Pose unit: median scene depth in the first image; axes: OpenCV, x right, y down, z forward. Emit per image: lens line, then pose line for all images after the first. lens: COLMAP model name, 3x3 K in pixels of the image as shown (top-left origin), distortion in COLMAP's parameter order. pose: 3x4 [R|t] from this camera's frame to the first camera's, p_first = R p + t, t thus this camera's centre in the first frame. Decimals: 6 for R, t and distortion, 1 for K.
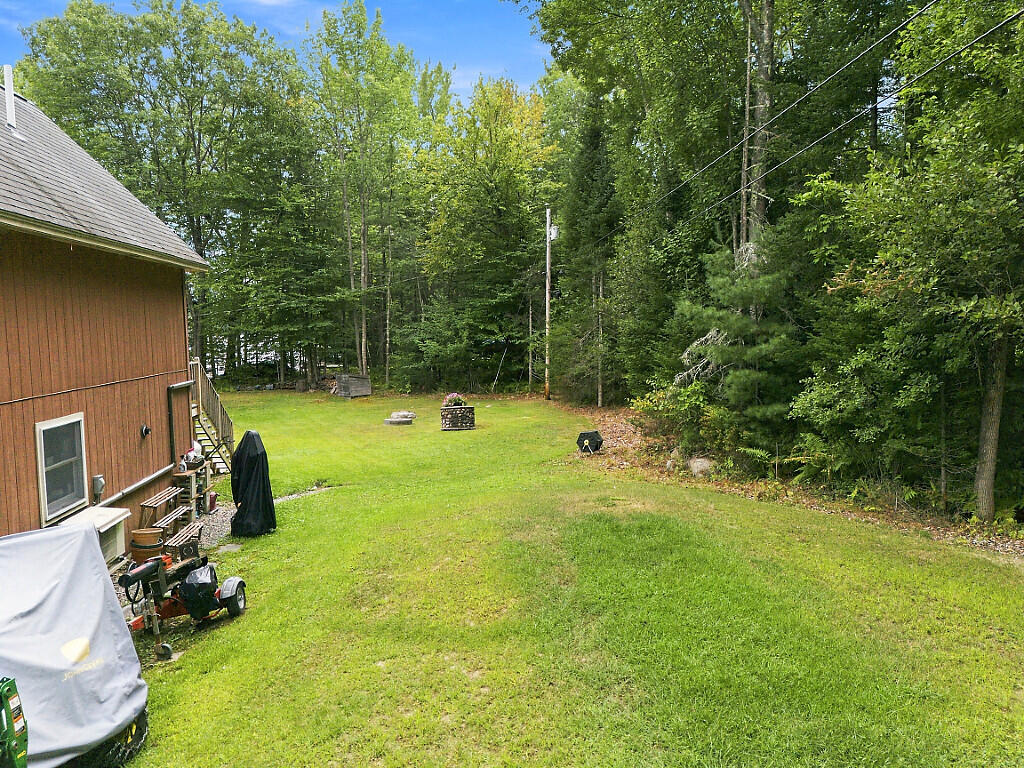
lens RADIAL K [[727.3, 0, 516.6], [0, 727.3, 384.6], [0, 0, 1]] dist [0.072134, -0.065713]
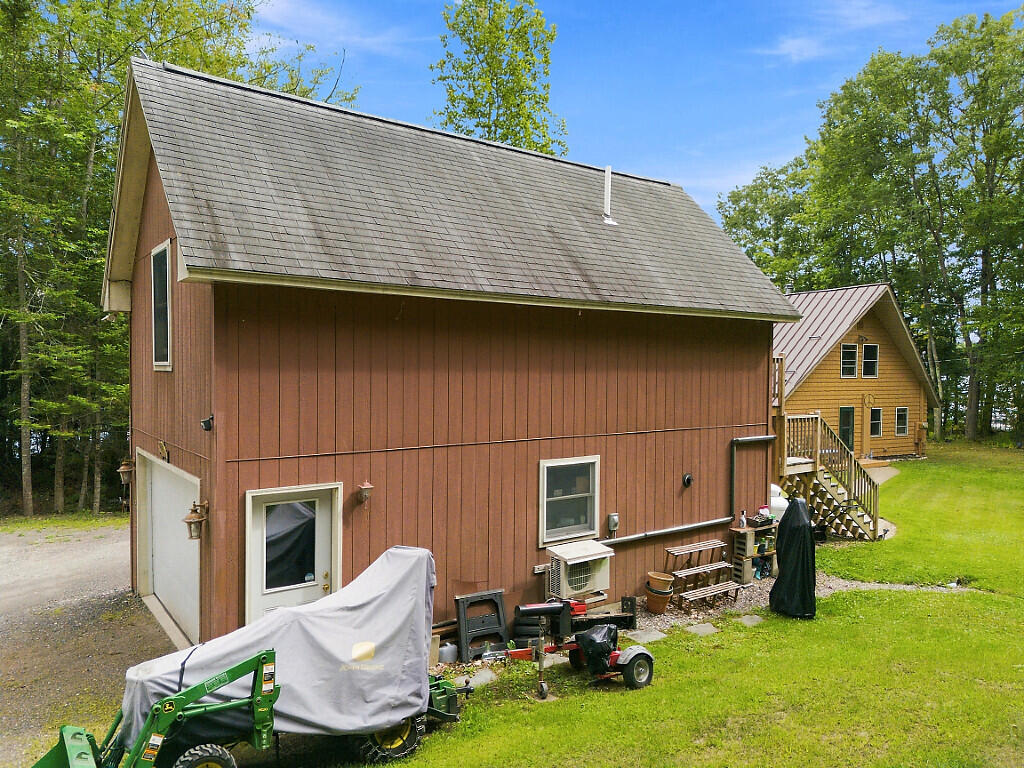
lens RADIAL K [[727.3, 0, 516.6], [0, 727.3, 384.6], [0, 0, 1]] dist [0.072134, -0.065713]
pose [[0.489569, 0.042015, -0.870952, 0.328046], [-0.086510, 0.996251, -0.000568, -0.060165], [0.867663, 0.075624, 0.491368, 0.325946]]
